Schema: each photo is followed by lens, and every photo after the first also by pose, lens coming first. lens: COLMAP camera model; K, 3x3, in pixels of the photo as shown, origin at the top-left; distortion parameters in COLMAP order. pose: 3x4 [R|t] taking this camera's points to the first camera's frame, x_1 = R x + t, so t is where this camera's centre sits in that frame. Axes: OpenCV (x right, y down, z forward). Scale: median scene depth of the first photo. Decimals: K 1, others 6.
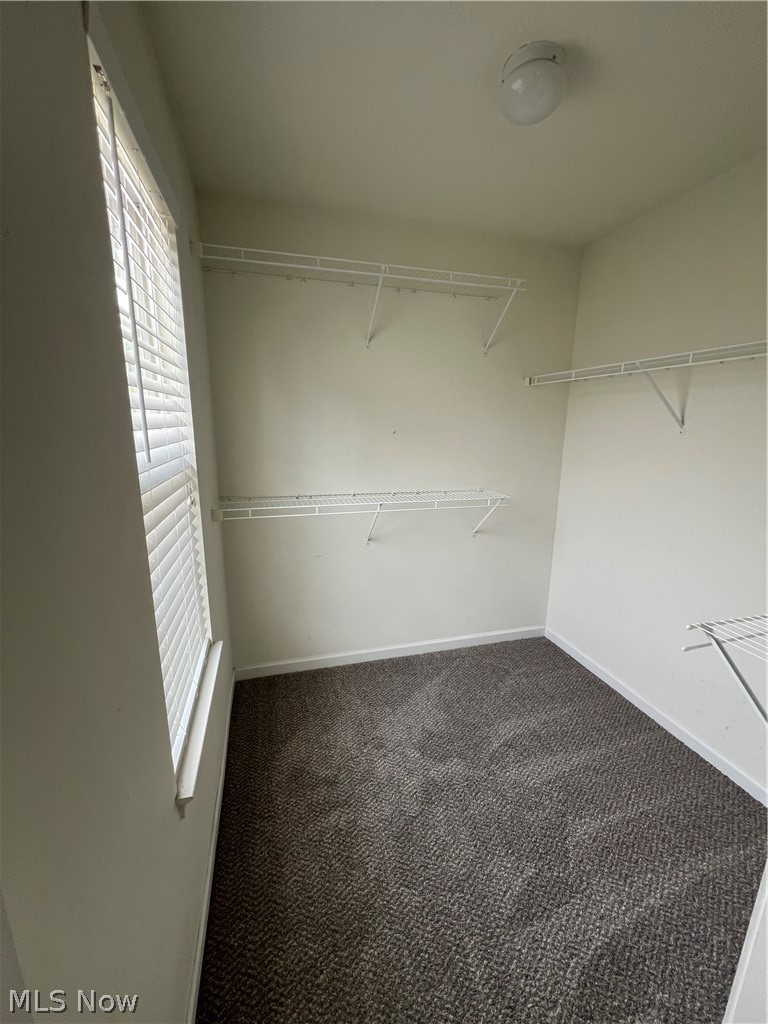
lens RADIAL K [[410.1, 0, 384.0], [0, 410.1, 512.0], [0, 0, 1]] dist [-0.001016, 0.000225]
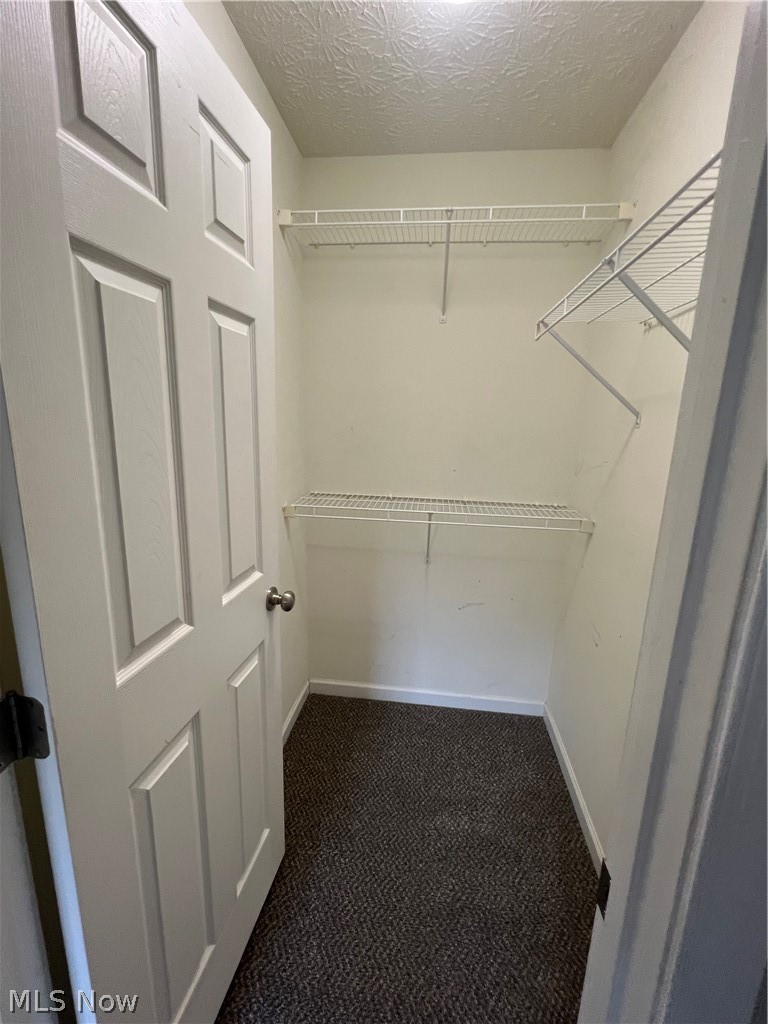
lens RADIAL K [[490.6, 0, 381.5], [0, 490.6, 529.1], [0, 0, 1]] dist [0.023099, 0.000048]
pose [[0.921745, 0.106751, -0.372815, 0.252678], [-0.100551, 0.994277, 0.036099, -0.012809], [0.374535, 0.004213, 0.927203, 0.066347]]
